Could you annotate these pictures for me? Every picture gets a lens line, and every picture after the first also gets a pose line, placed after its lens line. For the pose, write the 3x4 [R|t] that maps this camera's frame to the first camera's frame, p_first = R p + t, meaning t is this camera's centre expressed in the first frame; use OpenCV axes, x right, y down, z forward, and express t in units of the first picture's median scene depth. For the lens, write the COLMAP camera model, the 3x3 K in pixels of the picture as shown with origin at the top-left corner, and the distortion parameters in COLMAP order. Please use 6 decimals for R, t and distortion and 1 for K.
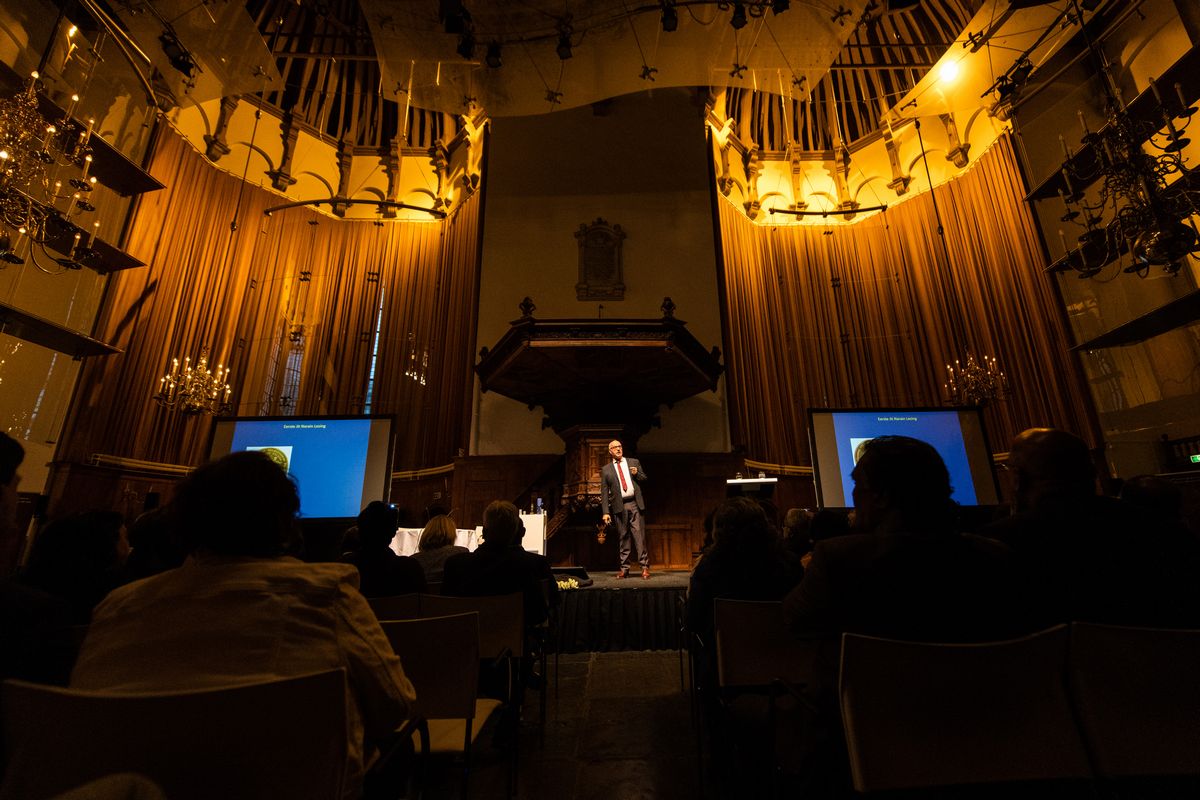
lens RADIAL K [[501.8, 0, 623.8], [0, 501.8, 403.4], [0, 0, 1]] dist [0.009922, -0.000022]
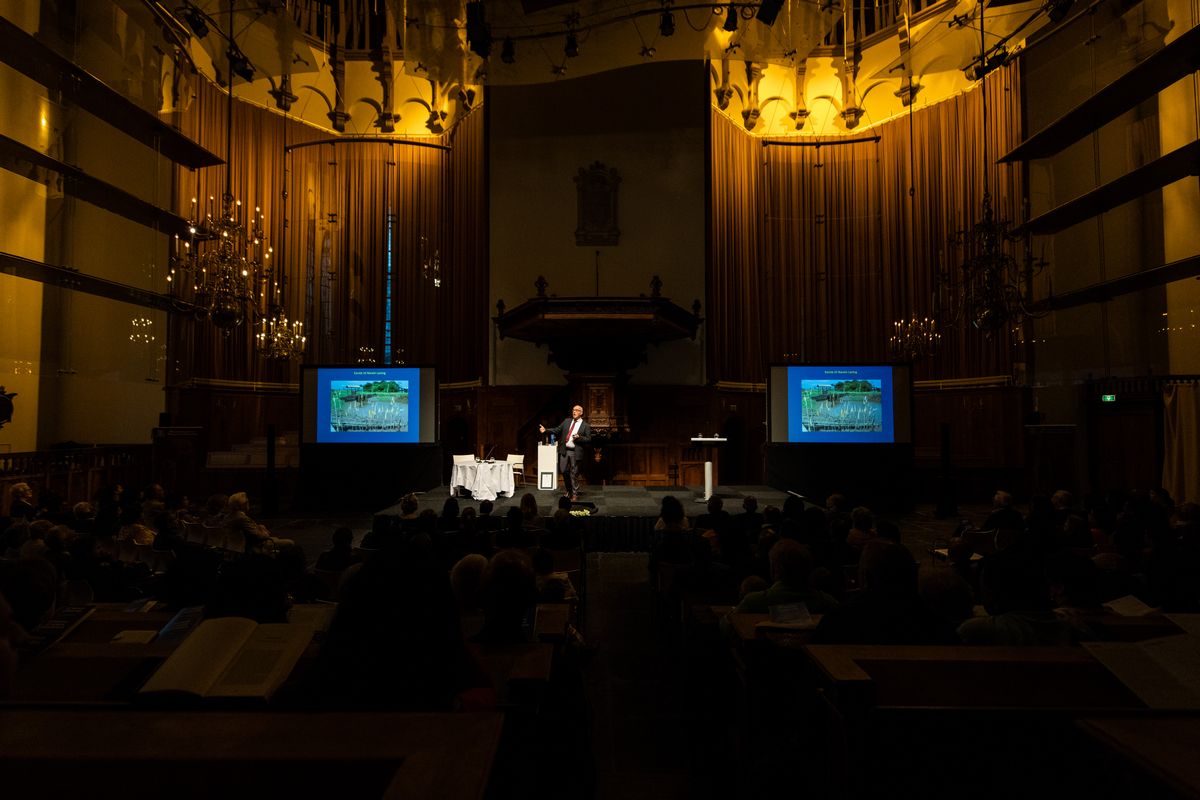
lens RADIAL K [[533.0, 0, 585.8], [0, 533.0, 401.7], [0, 0, 1]] dist [0.002368, -0.000080]
pose [[0.998920, 0.018326, -0.042690, -0.014734], [-0.006936, 0.967442, 0.252998, -0.167193], [0.045937, -0.252429, 0.966525, -0.224510]]
